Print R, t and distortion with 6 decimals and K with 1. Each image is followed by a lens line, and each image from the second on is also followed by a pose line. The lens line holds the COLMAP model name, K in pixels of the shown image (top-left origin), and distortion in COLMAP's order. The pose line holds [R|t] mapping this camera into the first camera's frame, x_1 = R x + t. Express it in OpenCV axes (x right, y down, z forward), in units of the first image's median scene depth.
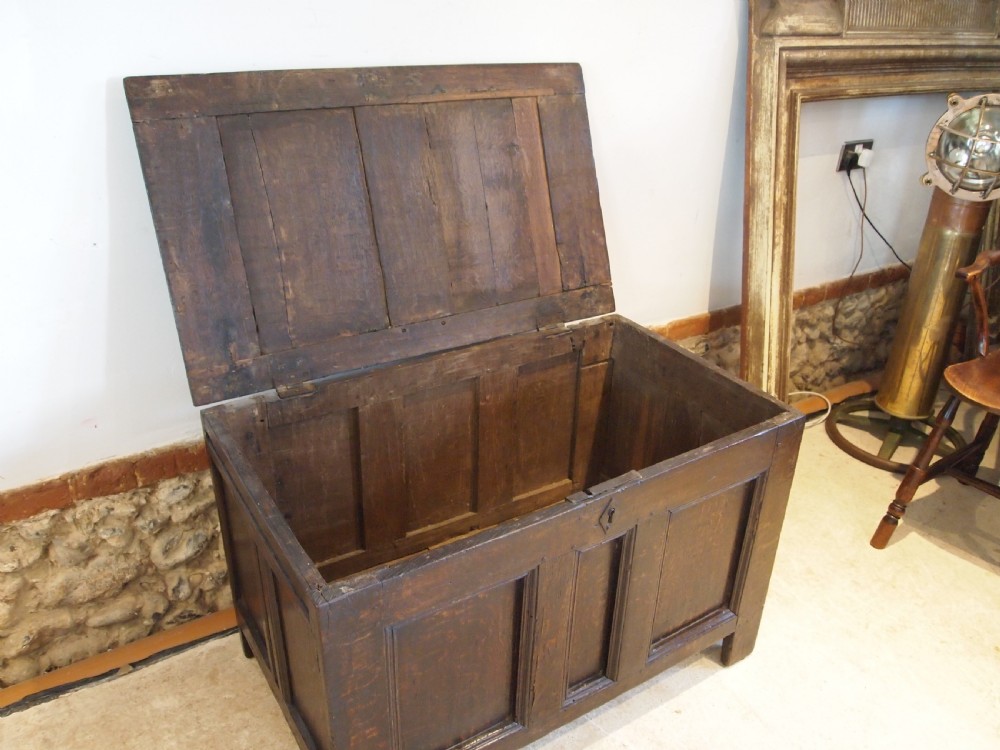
lens RADIAL K [[797.4, 0, 501.7], [0, 797.4, 370.0], [0, 0, 1]] dist [-0.051151, 0.006061]
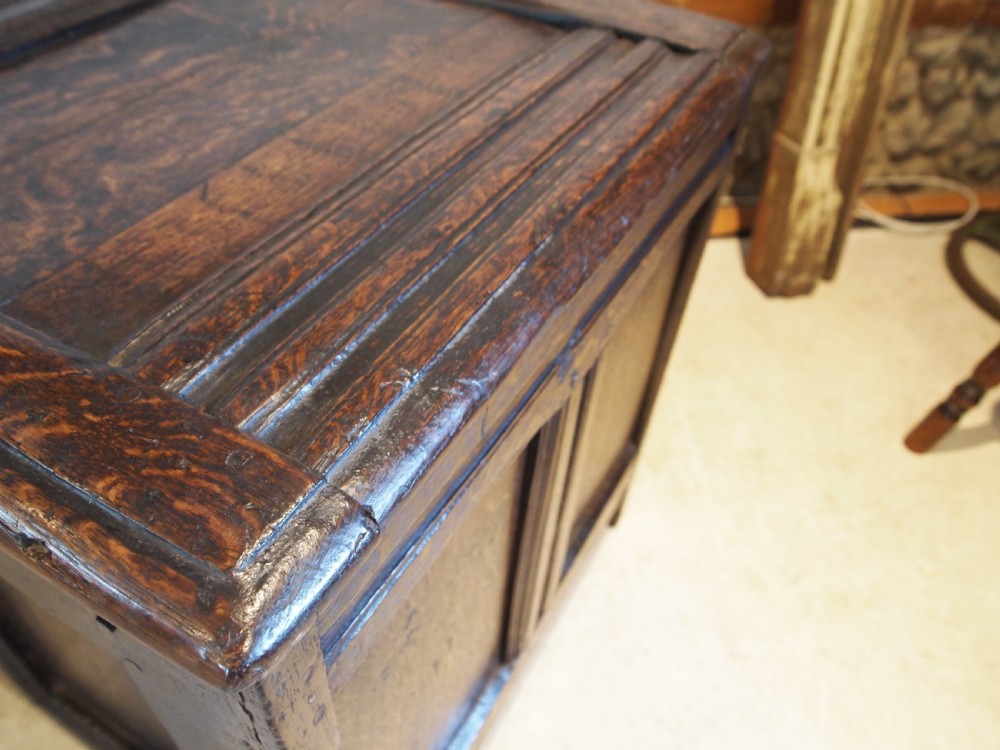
lens RADIAL K [[797.4, 0, 516.6], [0, 797.4, 367.0], [0, 0, 1]] dist [-0.051151, 0.006061]
pose [[0.943992, 0.255142, -0.209241, 0.332293], [-0.185682, 0.934942, 0.302334, 0.056682], [0.272767, -0.246549, 0.929953, 0.441212]]
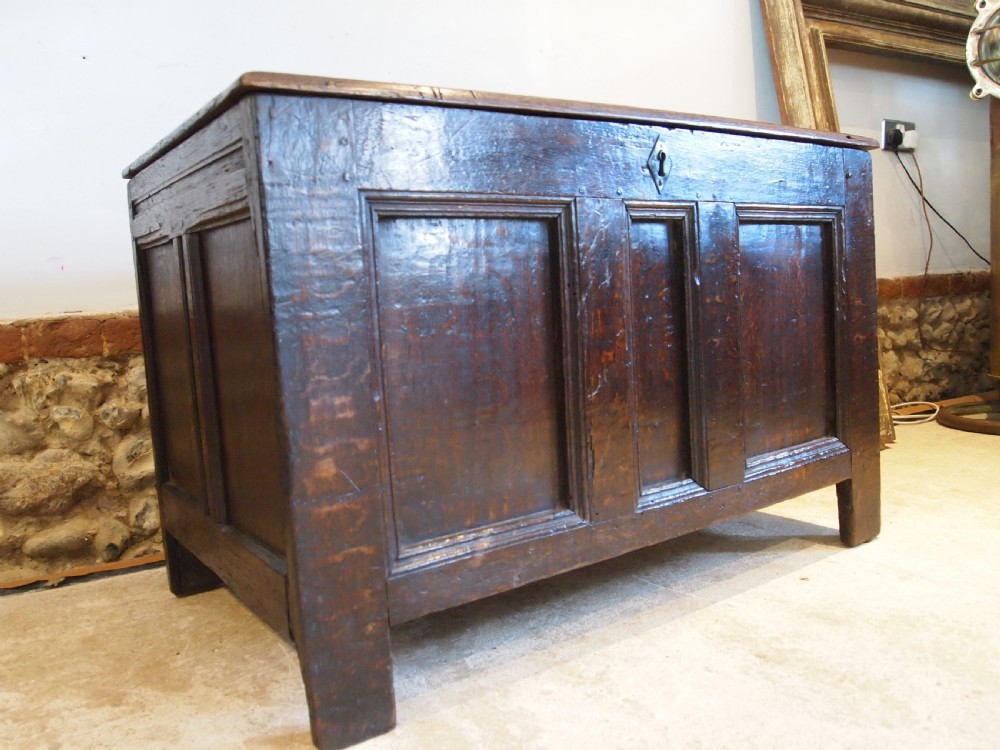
lens RADIAL K [[797.4, 0, 504.0], [0, 797.4, 370.9], [0, 0, 1]] dist [-0.051151, 0.006061]
pose [[0.993994, -0.081576, -0.072943, 0.022316], [0.049310, 0.928942, -0.366927, 0.407789], [0.097692, 0.361127, 0.927385, 0.215698]]
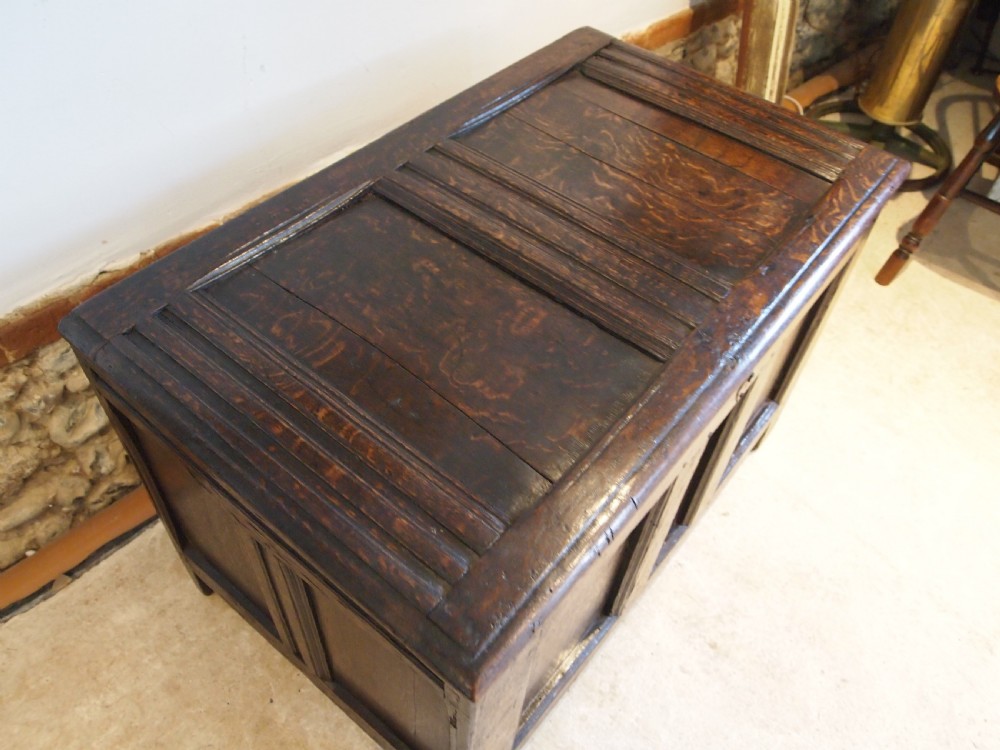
lens RADIAL K [[797.4, 0, 503.4], [0, 797.4, 372.5], [0, 0, 1]] dist [-0.051151, 0.006061]
pose [[0.977268, -0.138221, 0.160756, -0.120909], [0.065444, 0.917900, 0.391379, -0.070913], [-0.201655, -0.371961, 0.906080, 0.232101]]
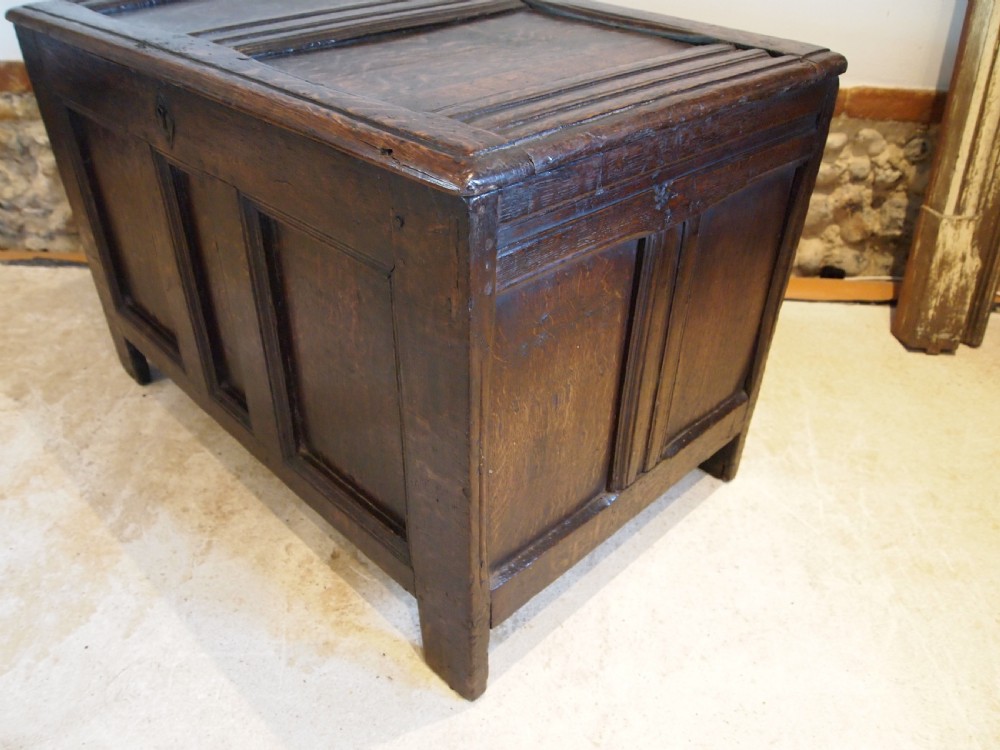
lens RADIAL K [[797.4, 0, 503.1], [0, 797.4, 376.5], [0, 0, 1]] dist [-0.051151, 0.006061]
pose [[0.810466, 0.319281, -0.491125, 0.445275], [-0.256372, 0.947177, 0.192691, 0.148214], [0.526705, -0.030259, 0.849510, 0.301824]]
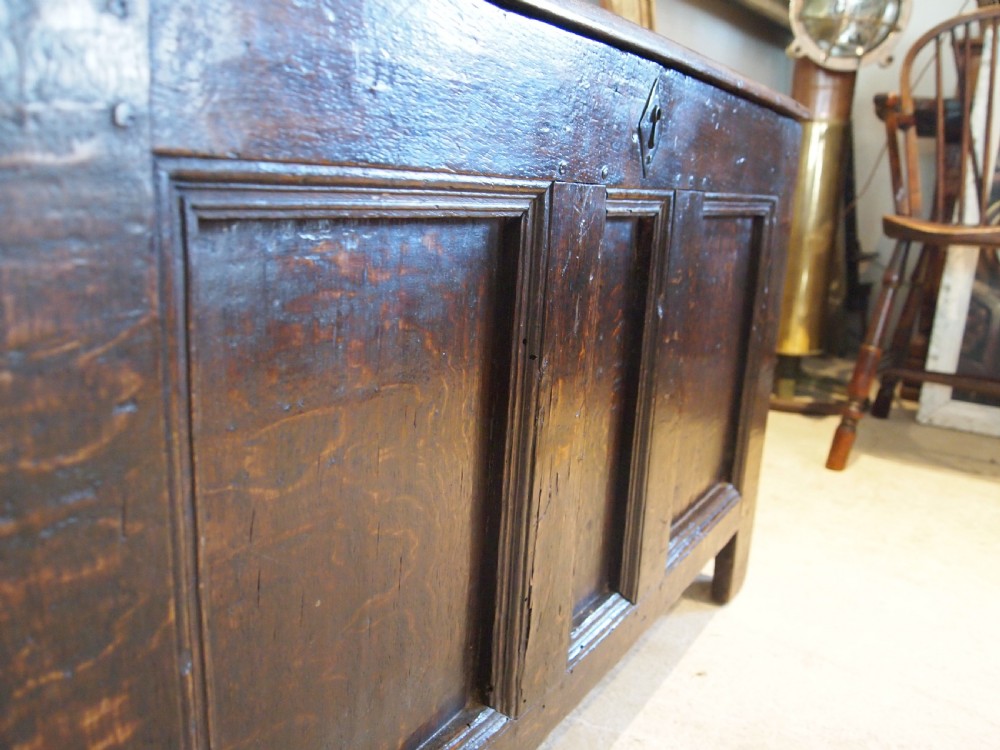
lens RADIAL K [[797.4, 0, 519.9], [0, 797.4, 377.3], [0, 0, 1]] dist [-0.051151, 0.006061]
pose [[0.945646, -0.051223, 0.321139, -0.050761], [0.117227, 0.974817, -0.189707, 0.259882], [-0.303335, 0.217042, 0.927837, 0.388762]]
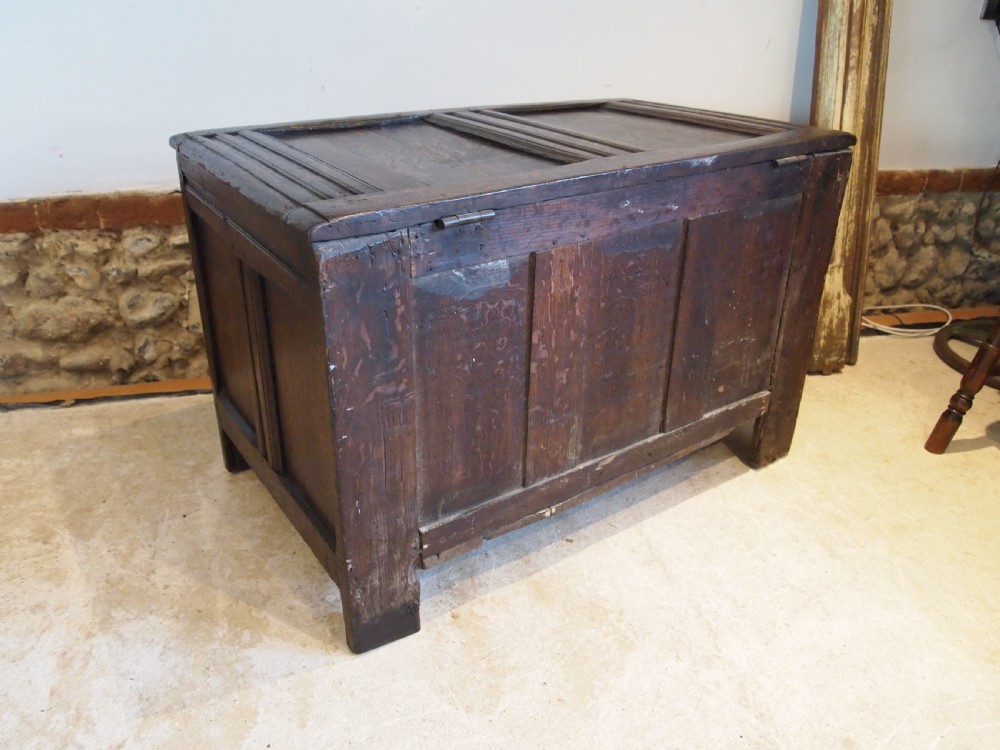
lens RADIAL K [[797.4, 0, 505.2], [0, 797.4, 372.9], [0, 0, 1]] dist [-0.051151, 0.006061]
pose [[0.947642, 0.135829, -0.289007, 0.306005], [-0.136466, 0.990480, 0.018046, 0.202664], [0.288707, 0.022339, 0.957157, 0.134154]]
